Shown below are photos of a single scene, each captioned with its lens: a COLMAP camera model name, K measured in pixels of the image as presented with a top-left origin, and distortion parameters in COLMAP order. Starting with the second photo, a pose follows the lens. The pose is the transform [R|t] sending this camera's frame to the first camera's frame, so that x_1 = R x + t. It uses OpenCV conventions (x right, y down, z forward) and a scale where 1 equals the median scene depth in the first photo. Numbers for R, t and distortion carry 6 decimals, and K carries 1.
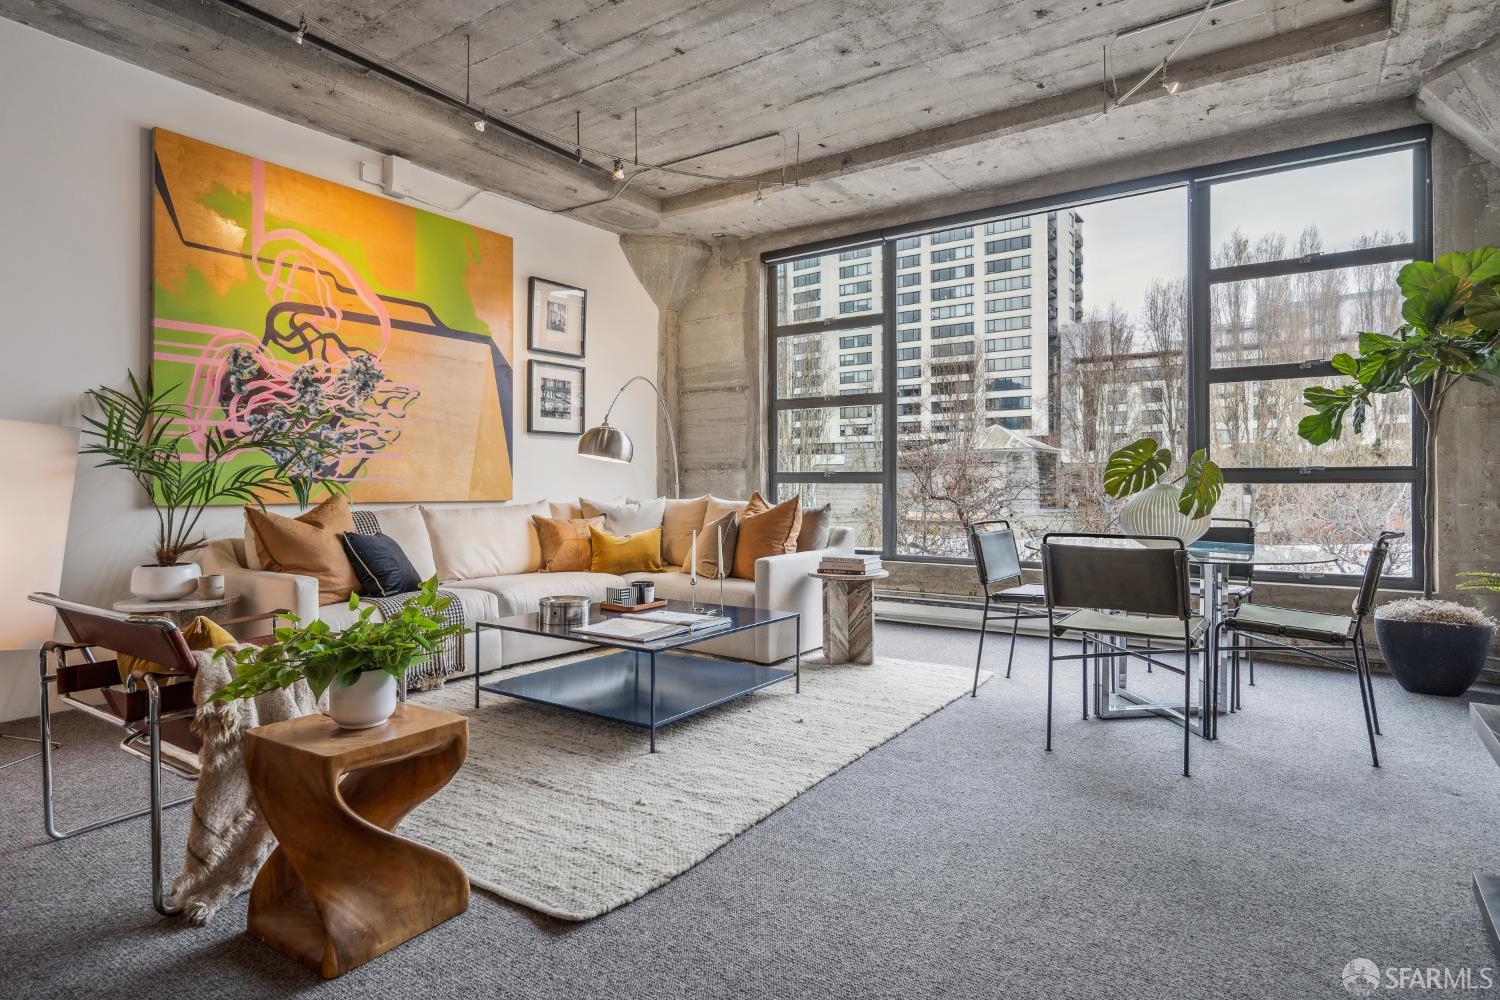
lens RADIAL K [[814.9, 0, 744.0], [0, 814.9, 484.0], [0, 0, 1]] dist [0.006041, -0.000714]
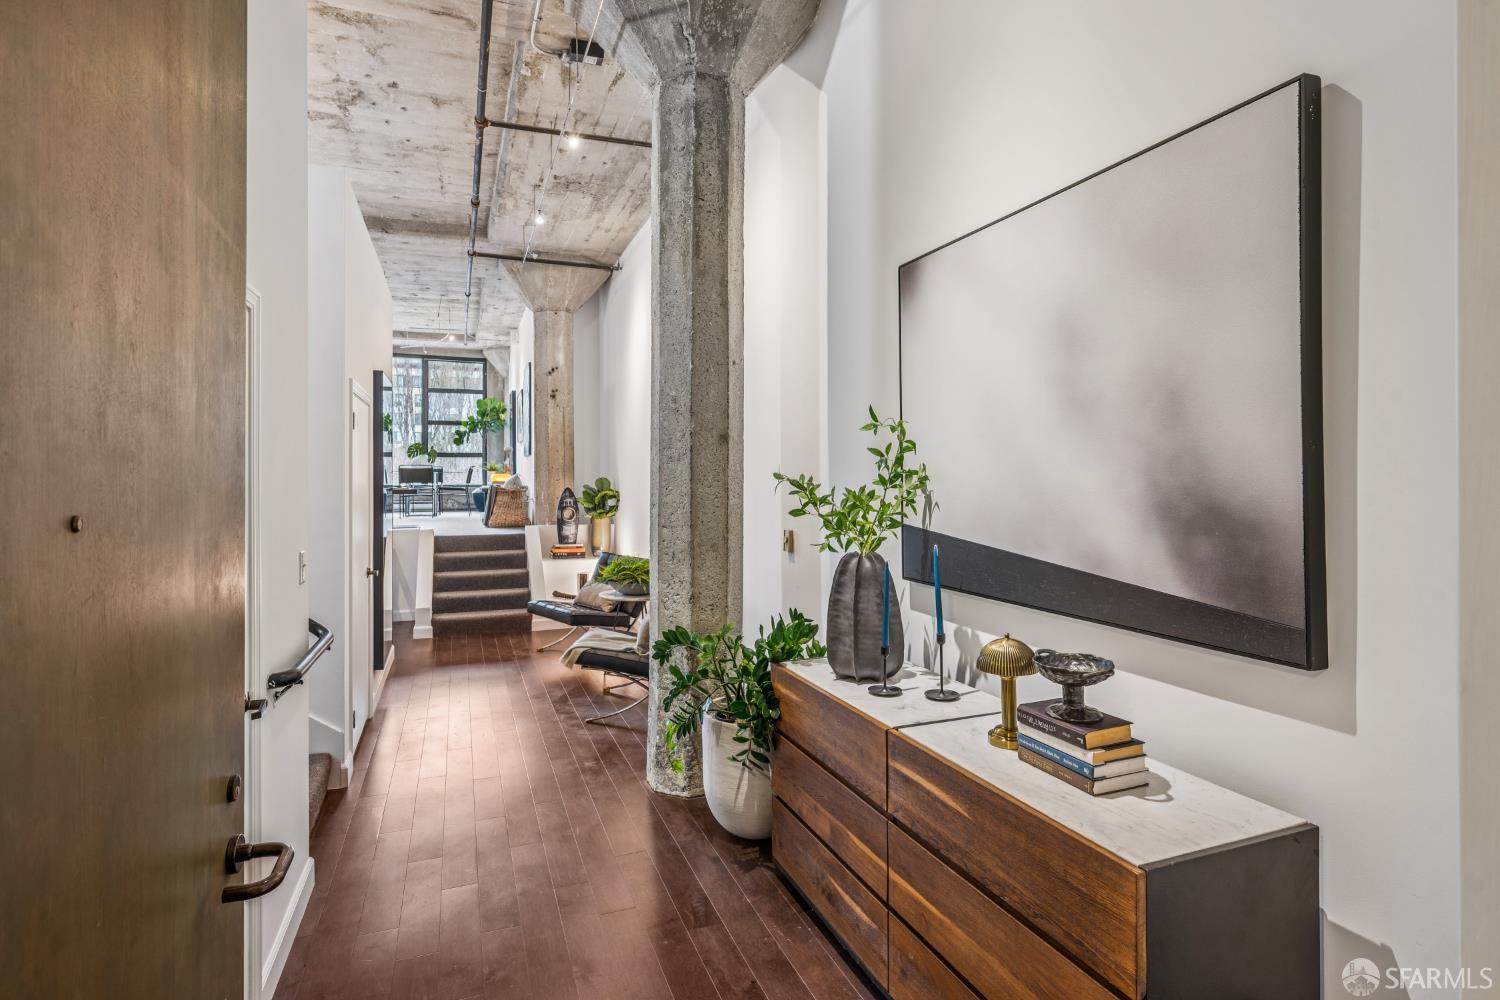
lens RADIAL K [[728.3, 0, 757.3], [0, 728.3, 488.3], [0, 0, 1]] dist [-0.000947, 0.002537]
pose [[0.542593, -0.006296, 0.839972, -1.120773], [-0.004724, 0.999933, 0.010547, 0.084327], [-0.839983, -0.009691, 0.542527, -1.615998]]
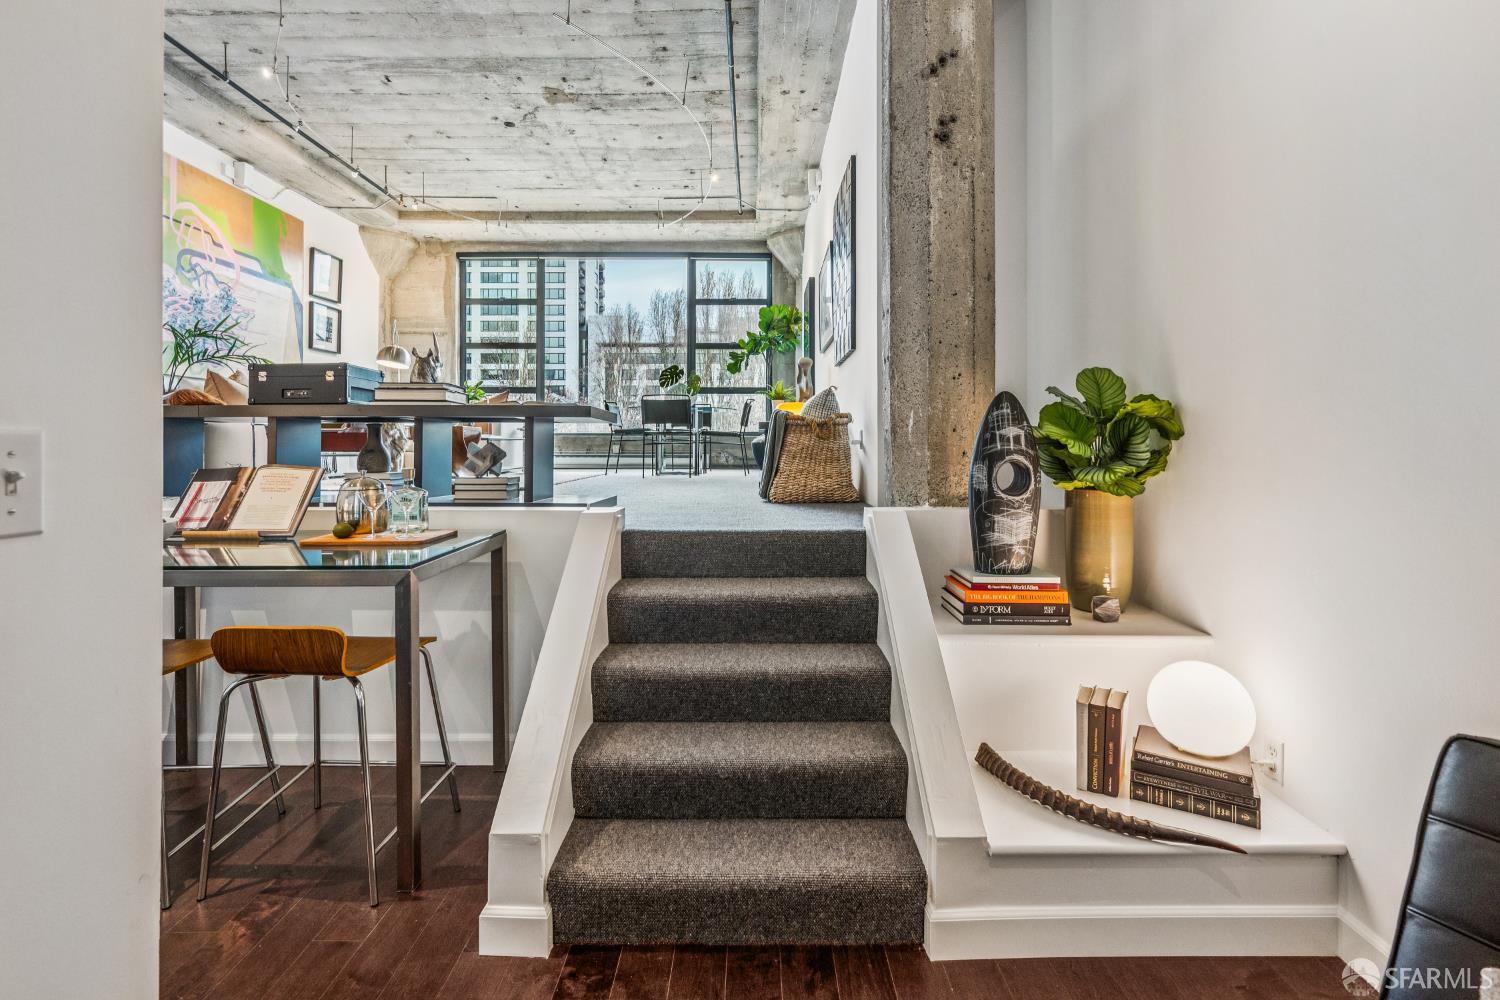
lens RADIAL K [[683.2, 0, 749.6], [0, 683.2, 441.9], [0, 0, 1]] dist [-0.001253, -0.000663]
pose [[0.822521, 0.003777, 0.568723, -0.388271], [-0.003097, 0.999993, -0.002162, 0.139329], [-0.568727, 0.000016, 0.822527, -0.651787]]
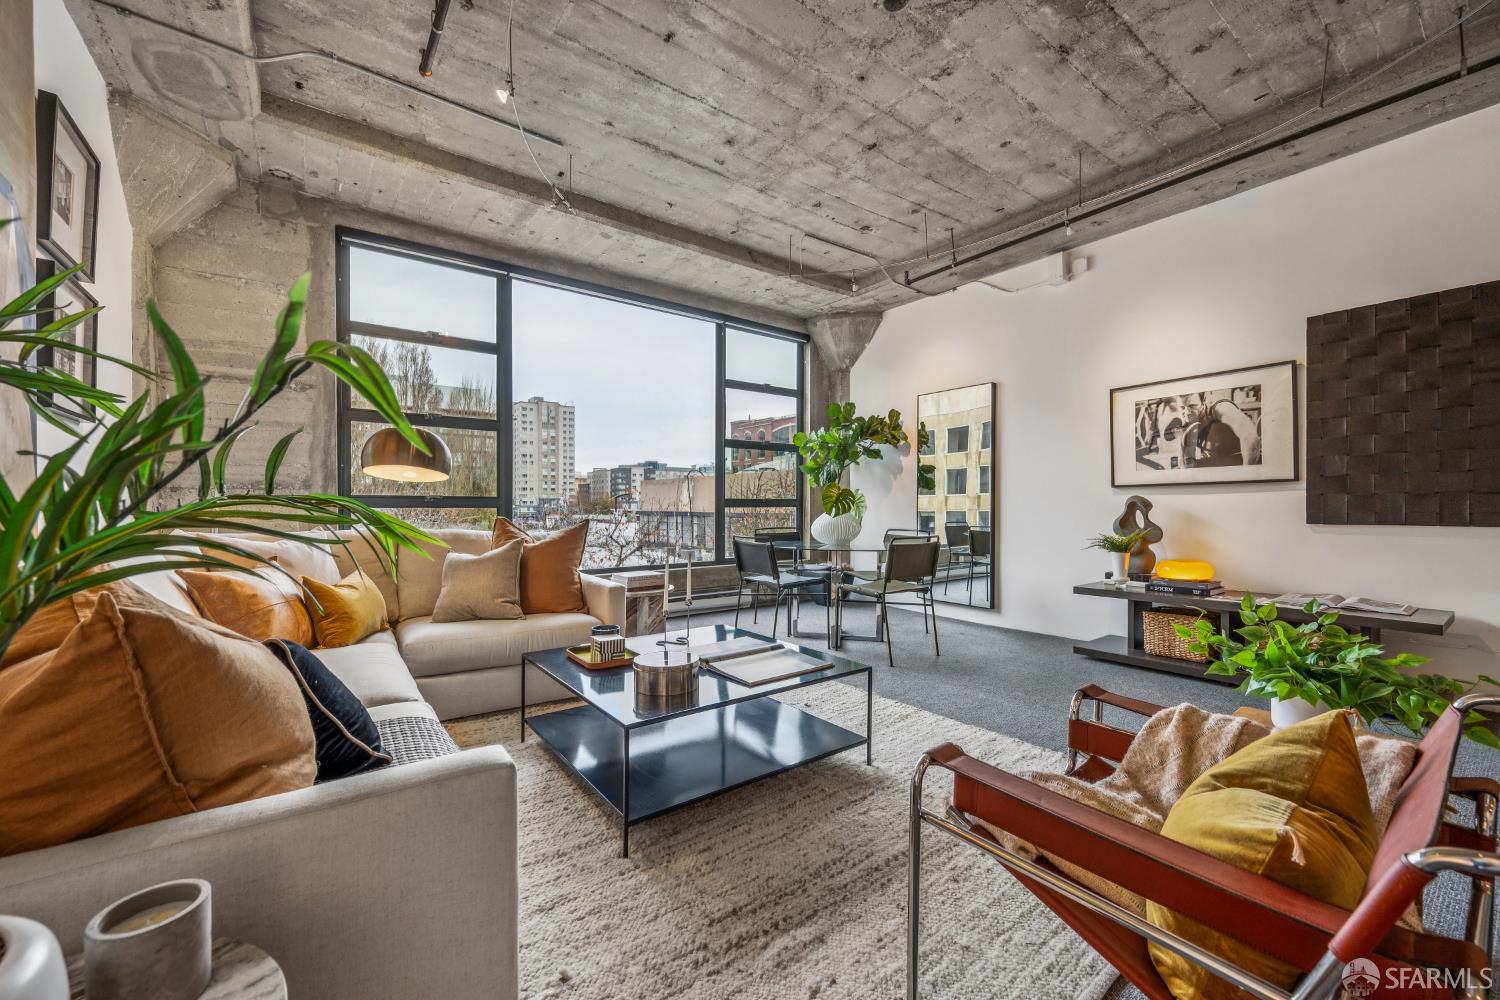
lens RADIAL K [[581.0, 0, 757.3], [0, 581.0, 522.0], [0, 0, 1]] dist [0.001067, -0.000676]
pose [[0.322951, -0.027917, 0.946004, -0.569885], [-0.001380, 0.999550, 0.029968, -0.006202], [-0.946415, -0.010984, 0.322767, 0.583569]]
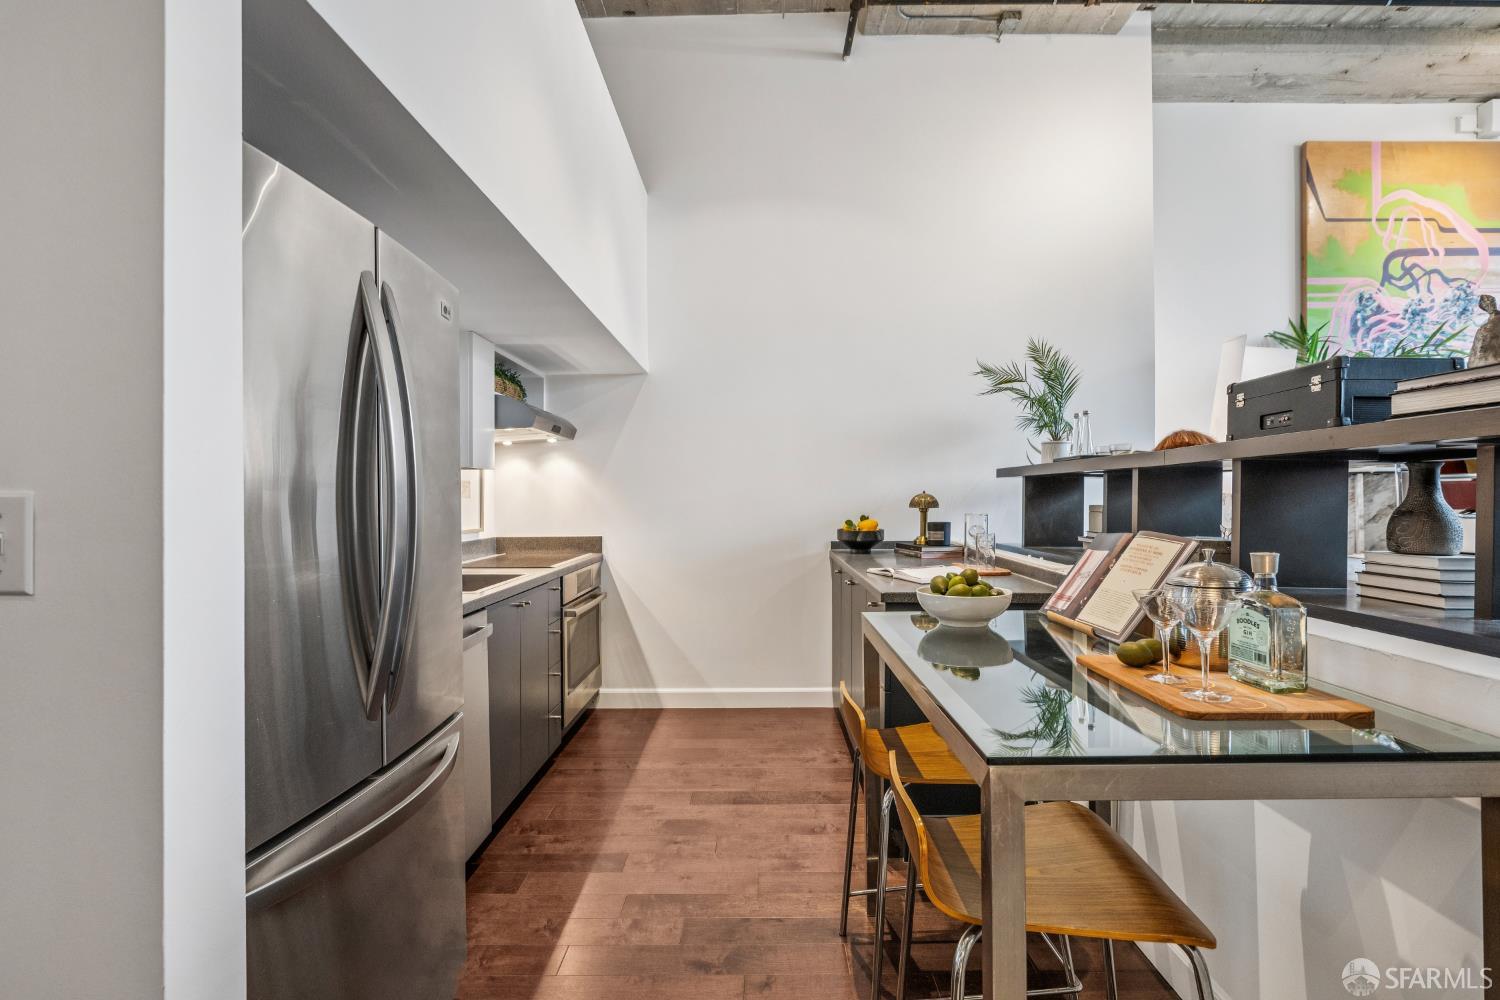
lens RADIAL K [[728.3, 0, 760.3], [0, 728.3, 490.6], [0, 0, 1]] dist [-0.000947, 0.002537]
pose [[0.576472, -0.008774, -0.817070, -0.204695], [0.002791, 0.999958, -0.008769, 0.138664], [0.817112, 0.002775, 0.576472, -0.395191]]
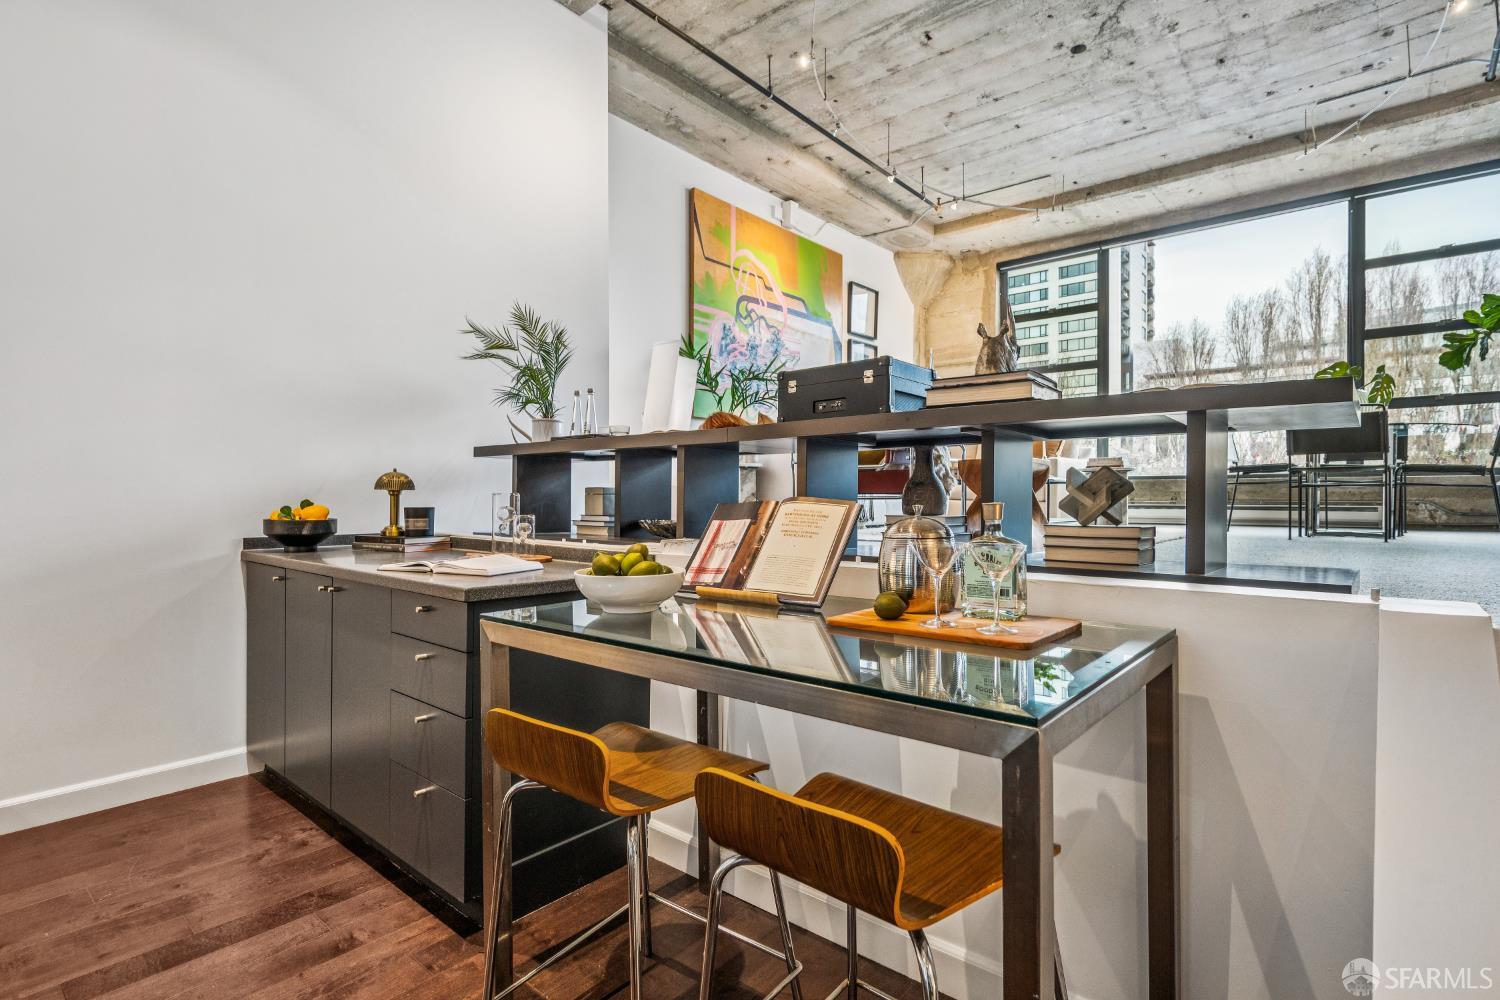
lens RADIAL K [[748.3, 0, 758.7], [0, 748.3, 494.3], [0, 0, 1]] dist [0.015395, -0.004250]
pose [[0.996024, 0.001148, -0.089078, -0.376792], [-0.001406, 0.999995, -0.002827, 0.155993], [0.089075, 0.002941, 0.996021, -0.413471]]
